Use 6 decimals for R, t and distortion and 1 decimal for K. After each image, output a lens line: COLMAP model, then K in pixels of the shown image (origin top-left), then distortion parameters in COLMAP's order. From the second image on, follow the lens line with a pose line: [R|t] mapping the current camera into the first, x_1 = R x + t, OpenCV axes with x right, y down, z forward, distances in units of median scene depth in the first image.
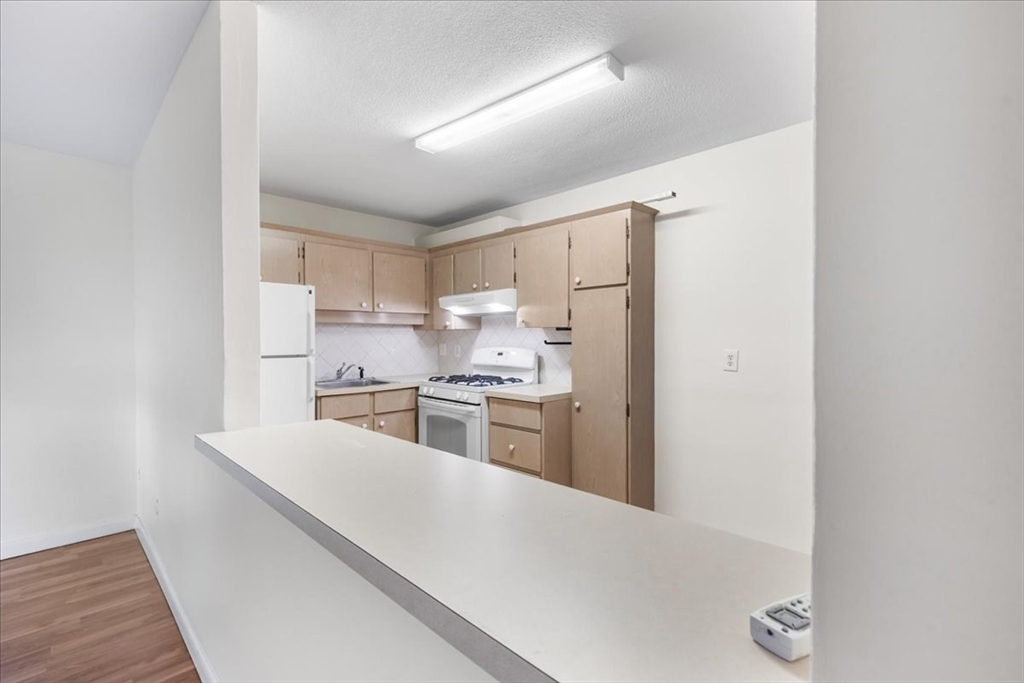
lens RADIAL K [[455.5, 0, 512.0], [0, 455.5, 341.5], [0, 0, 1]] dist [0.000254, -0.000384]
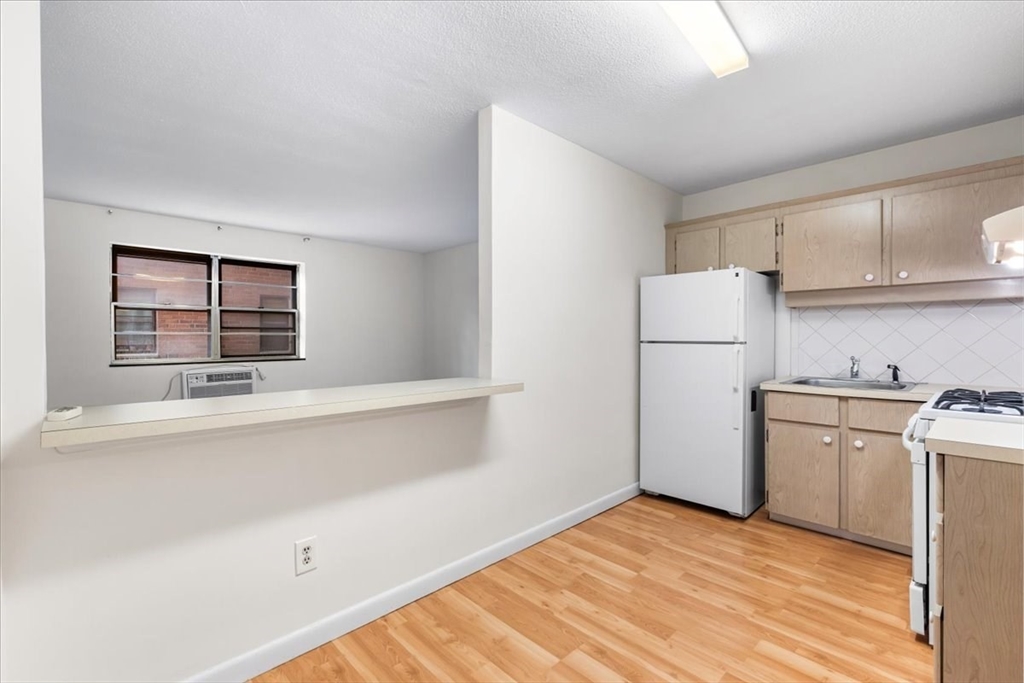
lens RADIAL K [[455.5, 0, 512.0], [0, 455.5, 341.5], [0, 0, 1]] dist [0.000254, -0.000384]
pose [[-0.017139, 0.012118, -0.999780, 0.431978], [-0.008399, 0.999890, 0.012264, 0.017882], [0.999818, 0.008607, -0.017036, 0.481063]]
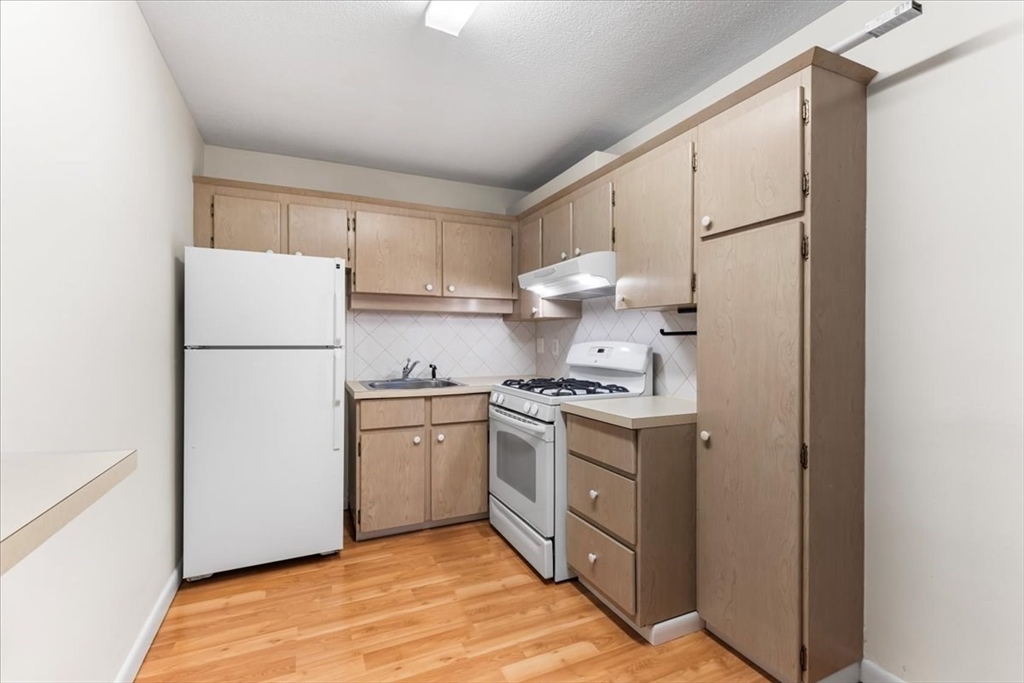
lens RADIAL K [[455.5, 0, 512.0], [0, 455.5, 341.5], [0, 0, 1]] dist [0.000254, -0.000384]
pose [[0.939271, 0.005102, -0.343139, 0.095090], [-0.007973, 0.999944, -0.006958, 0.021147], [0.343084, 0.009271, 0.939259, 0.315708]]
